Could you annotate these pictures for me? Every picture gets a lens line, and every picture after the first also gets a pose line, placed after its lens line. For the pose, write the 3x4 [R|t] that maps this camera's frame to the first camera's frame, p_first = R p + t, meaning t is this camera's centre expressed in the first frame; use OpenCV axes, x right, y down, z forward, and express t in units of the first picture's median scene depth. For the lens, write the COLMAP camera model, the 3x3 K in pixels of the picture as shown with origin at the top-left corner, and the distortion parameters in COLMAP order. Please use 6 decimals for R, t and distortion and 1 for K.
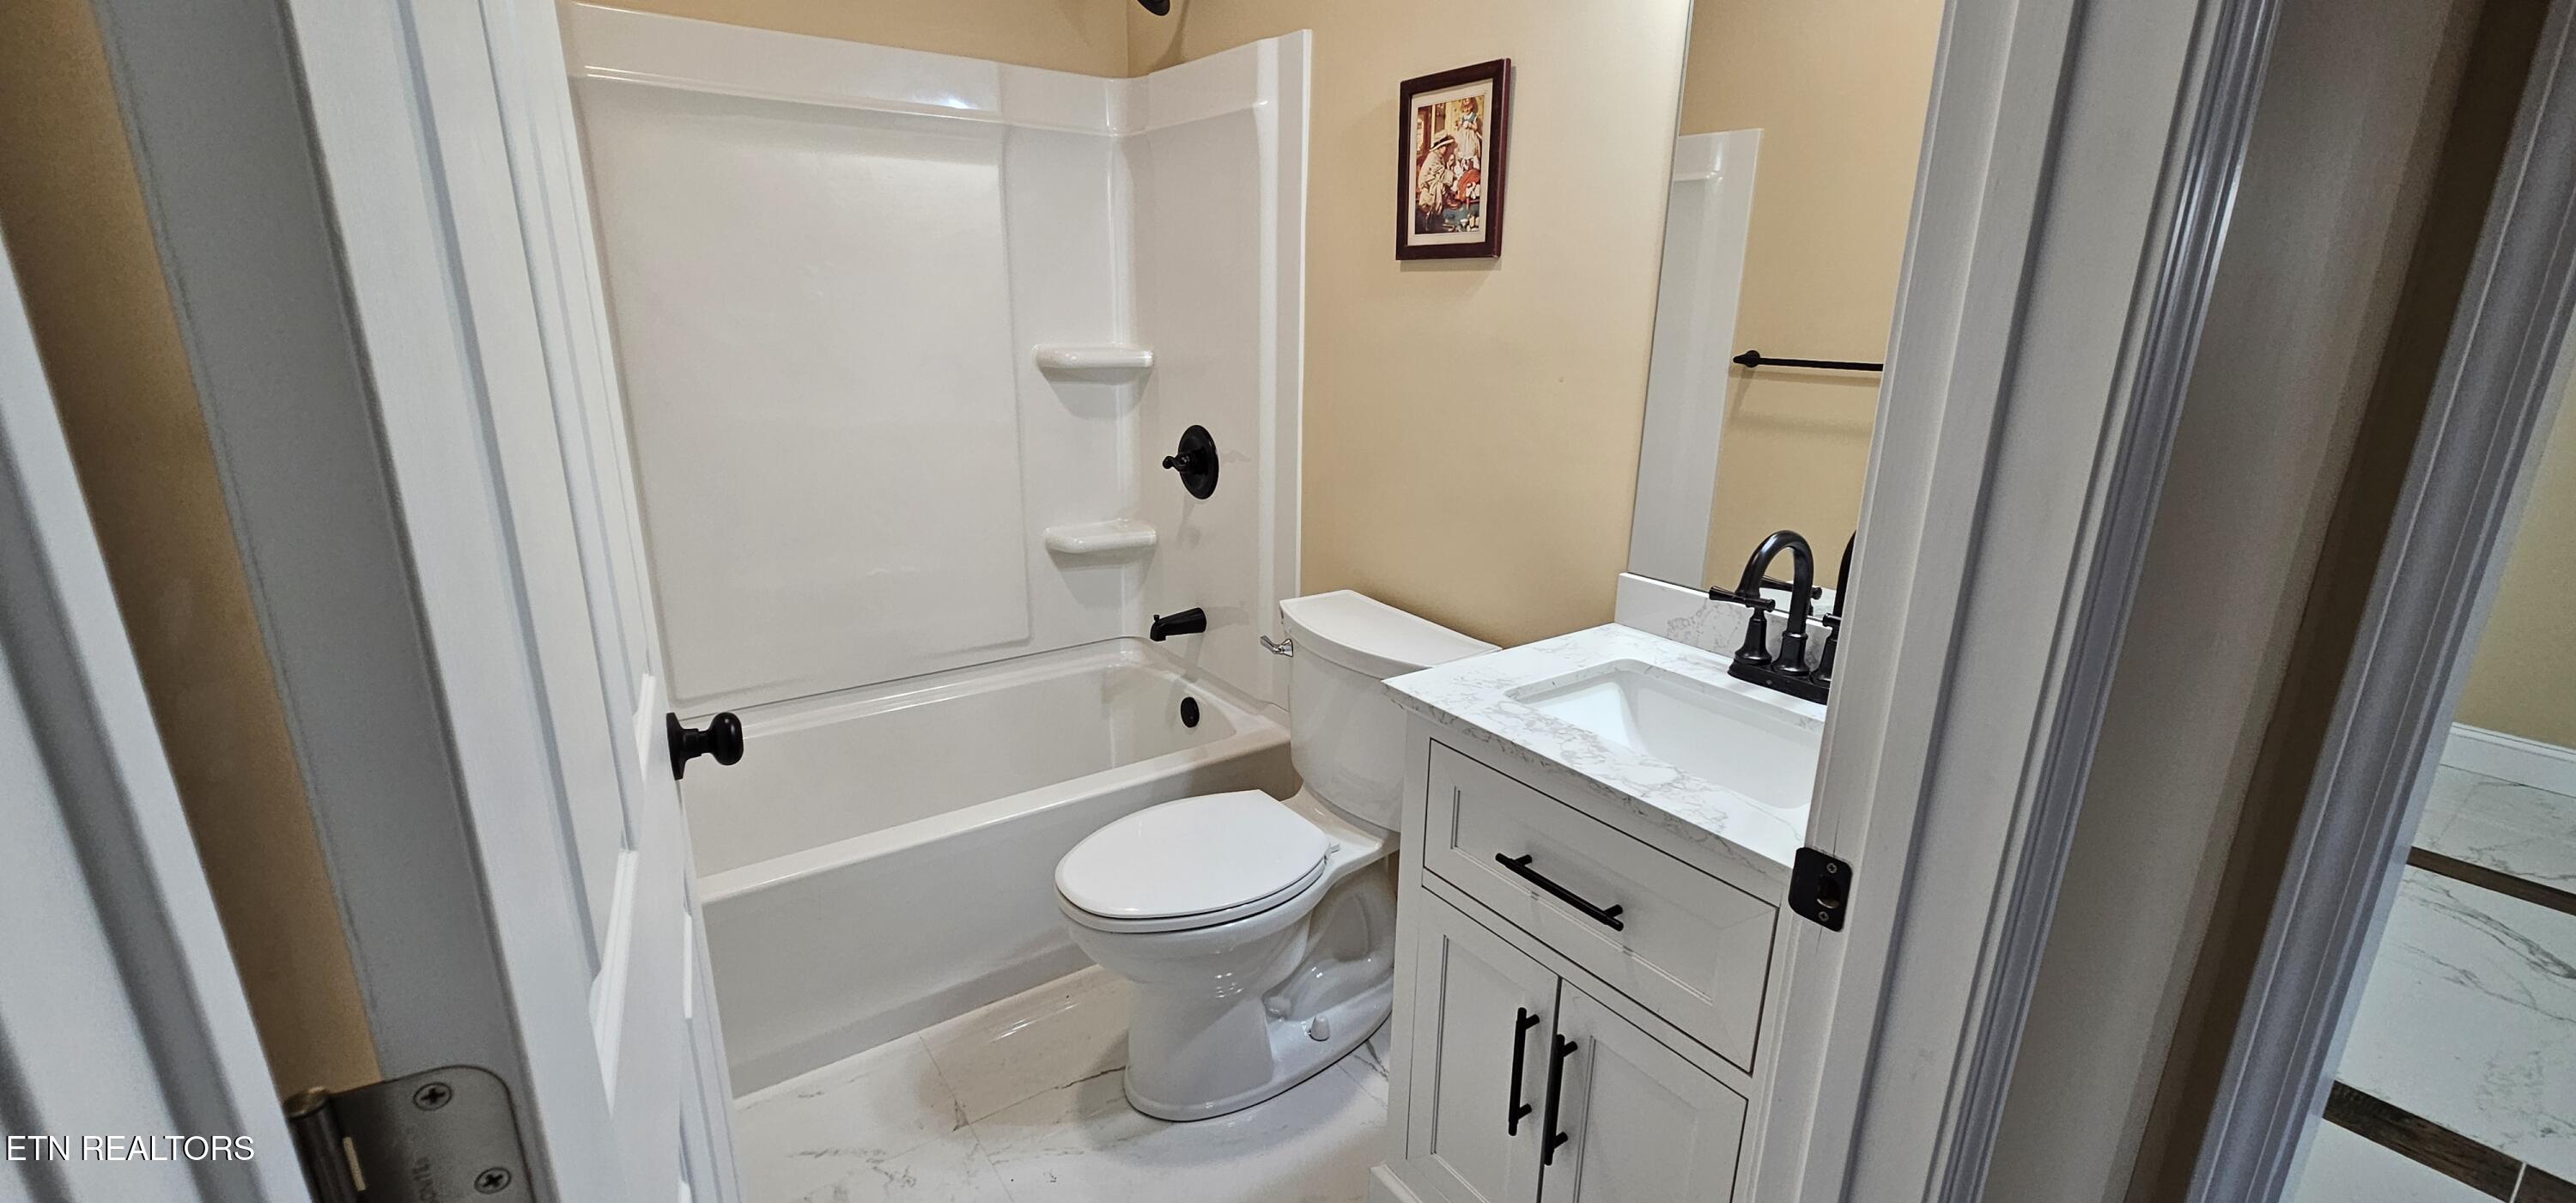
lens RADIAL K [[1047.2, 0, 1289.1], [0, 1047.2, 602.5], [0, 0, 1]] dist [0.000554, -0.000273]
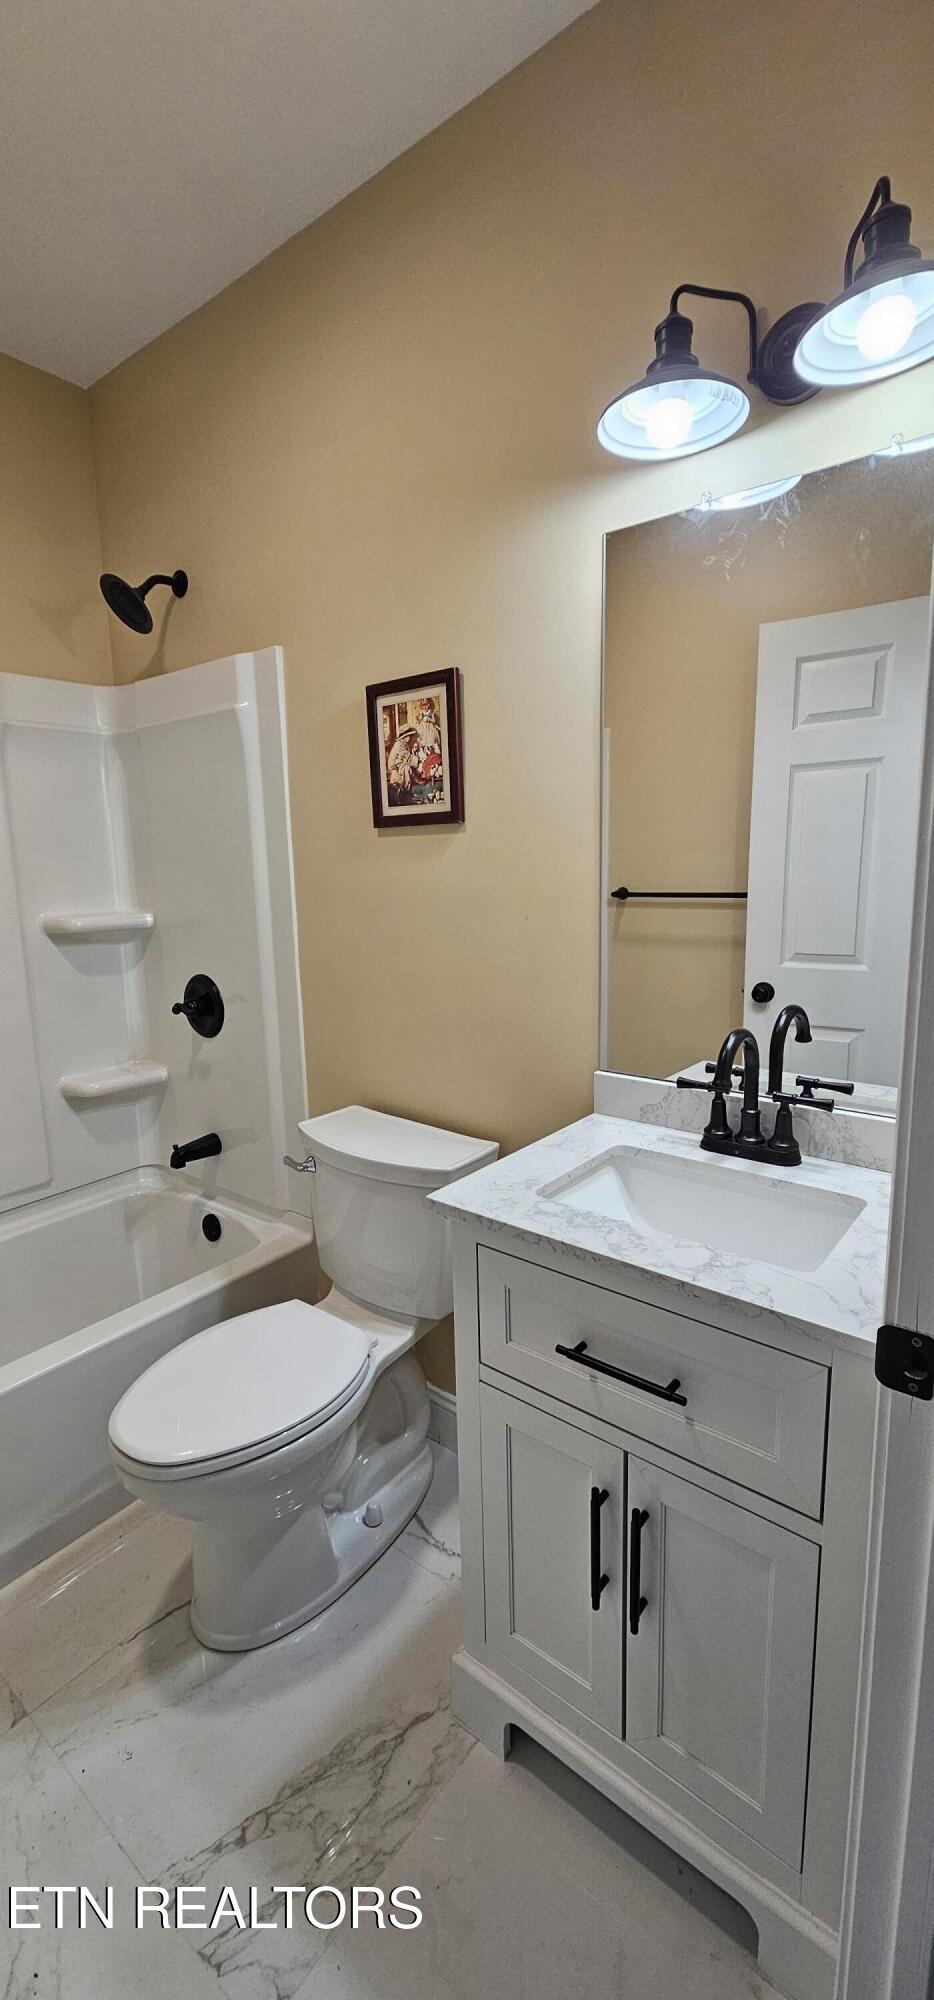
lens RADIAL K [[813.1, 0, 458.0], [0, 813.1, 999.6], [0, 0, 1]] dist [0.000554, -0.000273]
pose [[0.964547, -0.083595, 0.250321, -0.056710], [0.111285, 0.988888, -0.098567, -0.031277], [-0.239300, 0.122930, 0.963132, 0.107276]]
